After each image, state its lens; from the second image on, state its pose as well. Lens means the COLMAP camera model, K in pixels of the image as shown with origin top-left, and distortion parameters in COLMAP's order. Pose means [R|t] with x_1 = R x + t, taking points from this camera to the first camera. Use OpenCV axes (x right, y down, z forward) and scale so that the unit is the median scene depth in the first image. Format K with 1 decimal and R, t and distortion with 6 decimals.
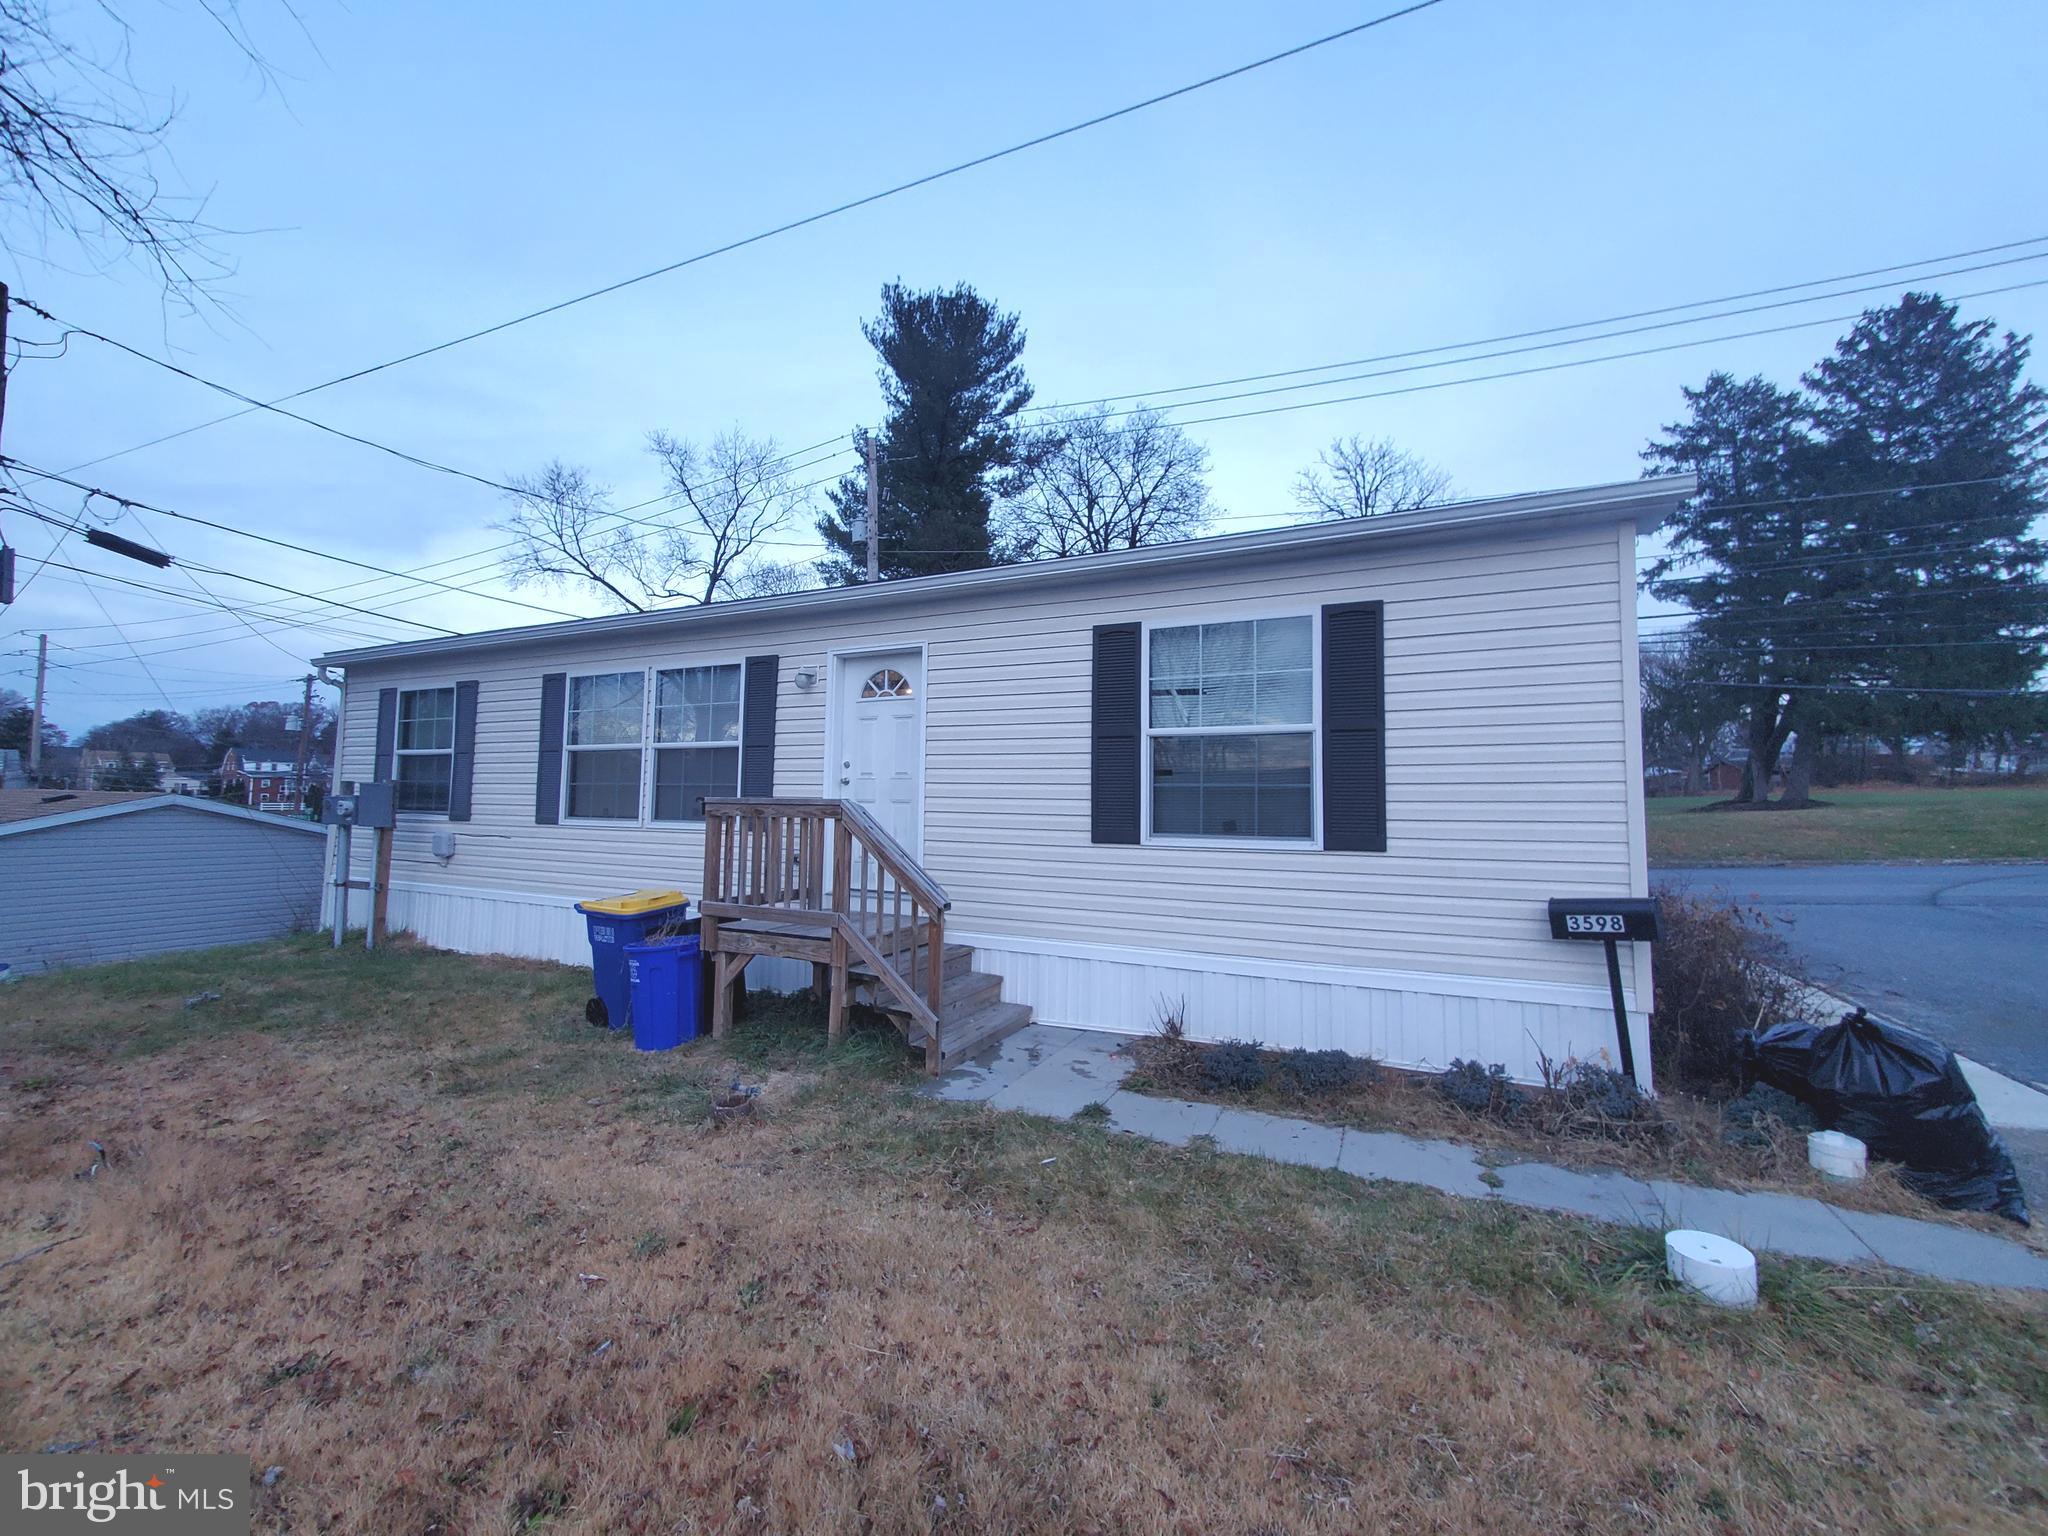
lens RADIAL K [[807.9, 0, 1025.2], [0, 807.9, 753.2], [0, 0, 1]] dist [0.000929, 0.000195]
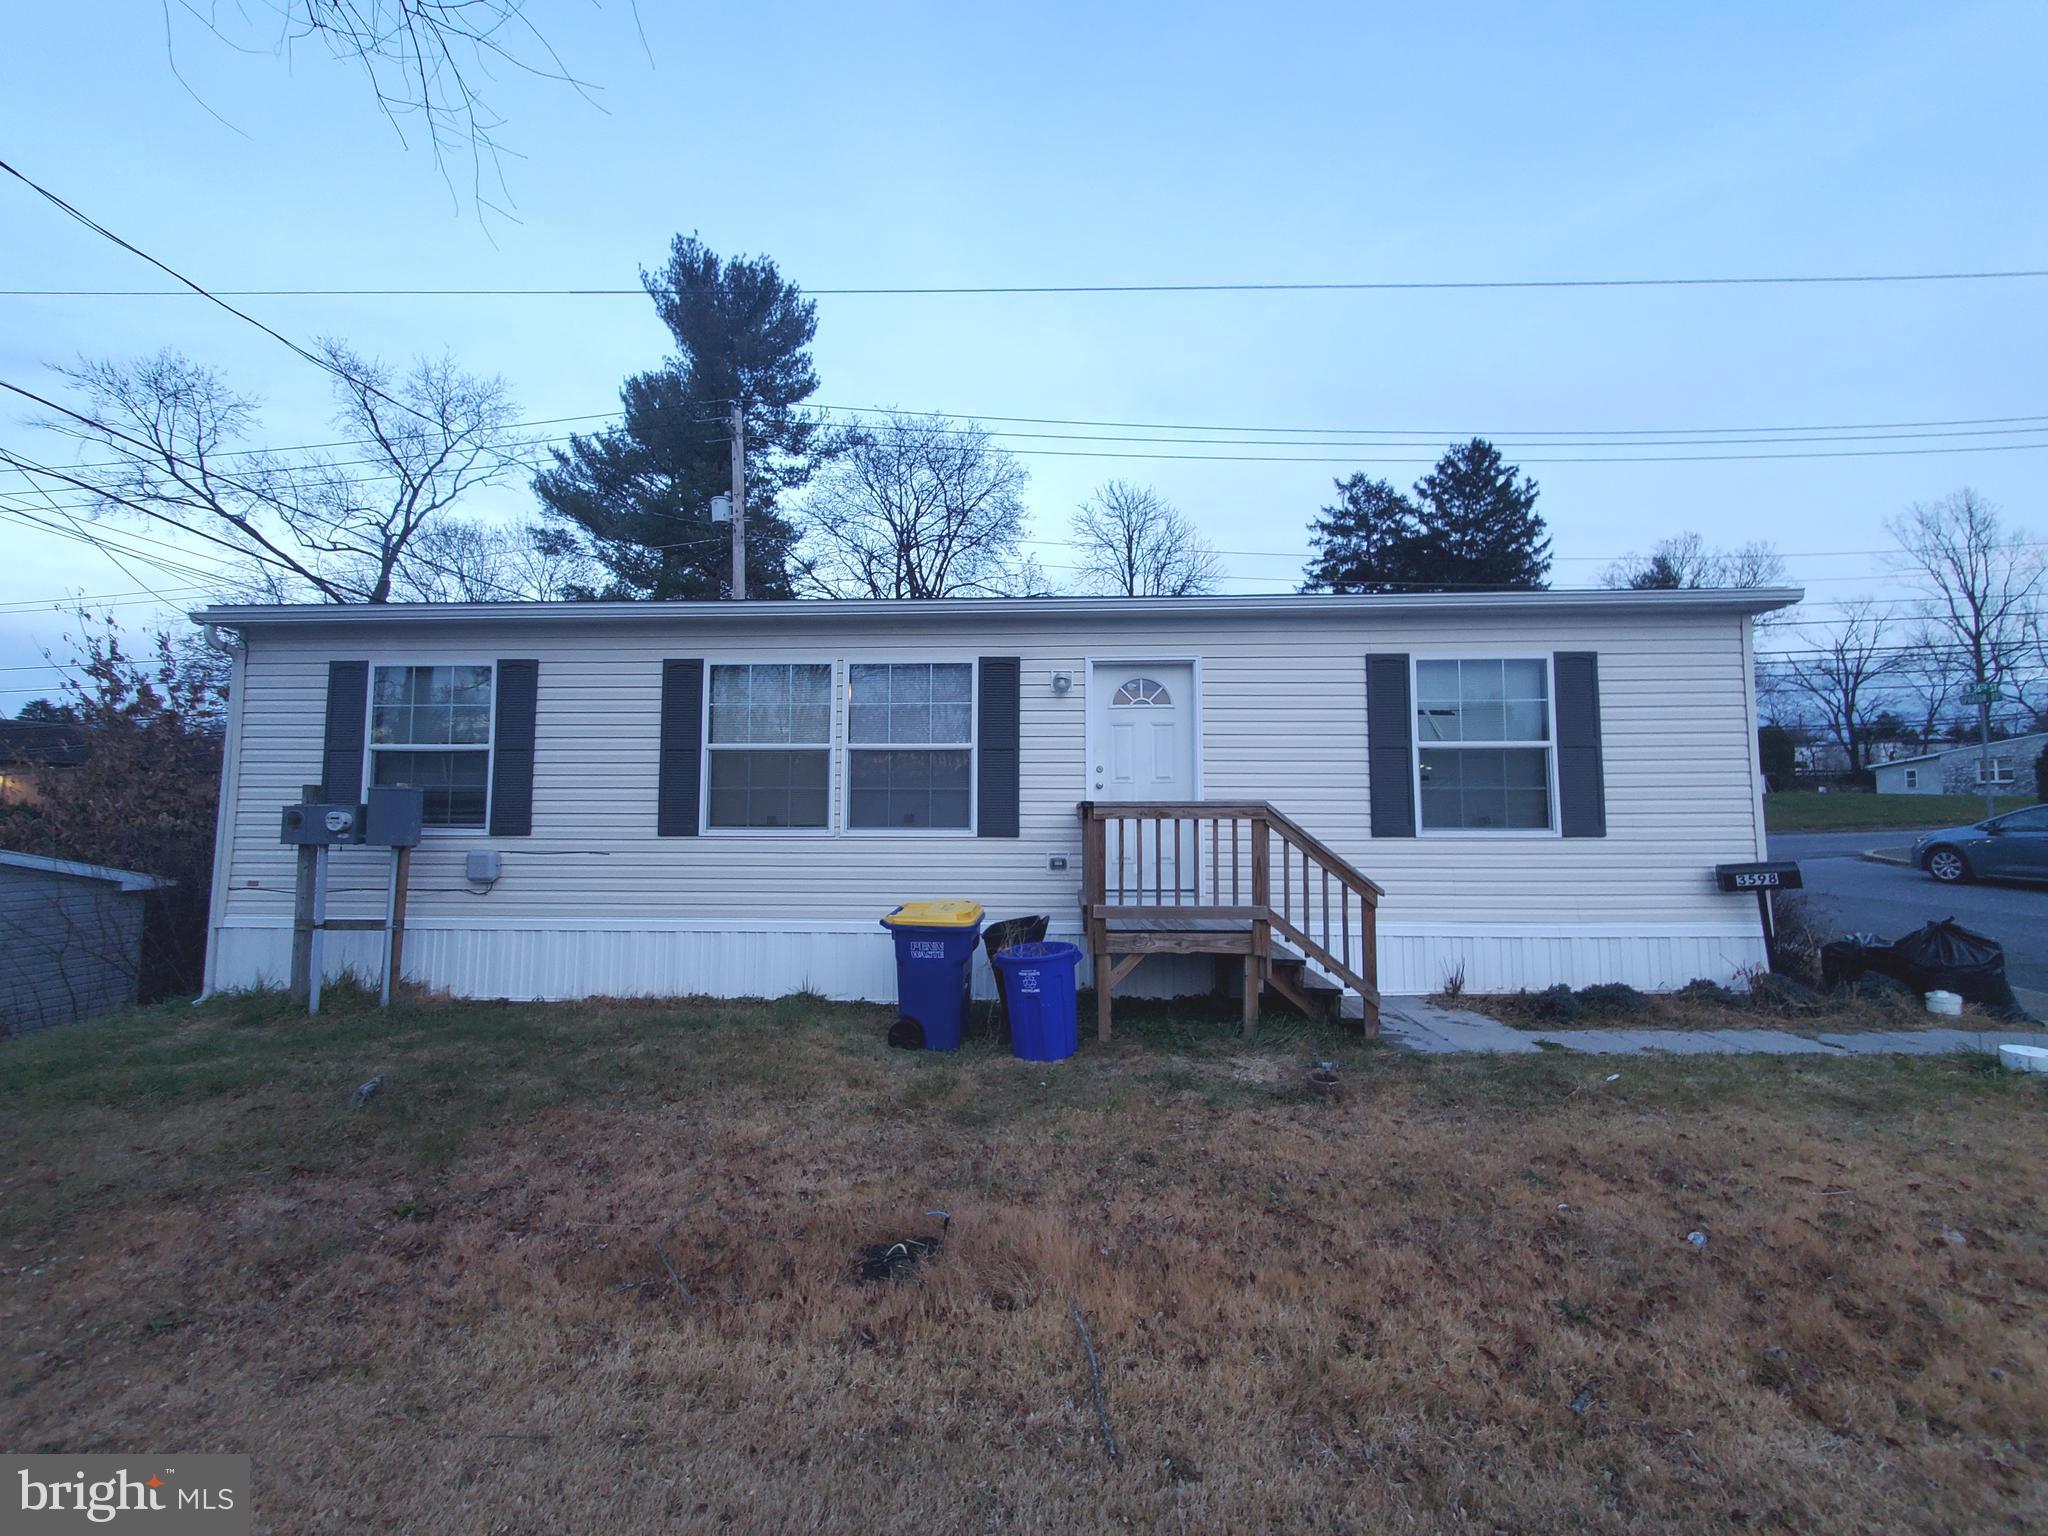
lens RADIAL K [[807.9, 0, 1025.2], [0, 807.9, 753.2], [0, 0, 1]] dist [0.000929, 0.000195]
pose [[0.919541, 0.016191, 0.392661, -0.630350], [-0.013518, 0.999863, -0.009574, 0.004579], [-0.392762, 0.003496, 0.919633, 0.082757]]
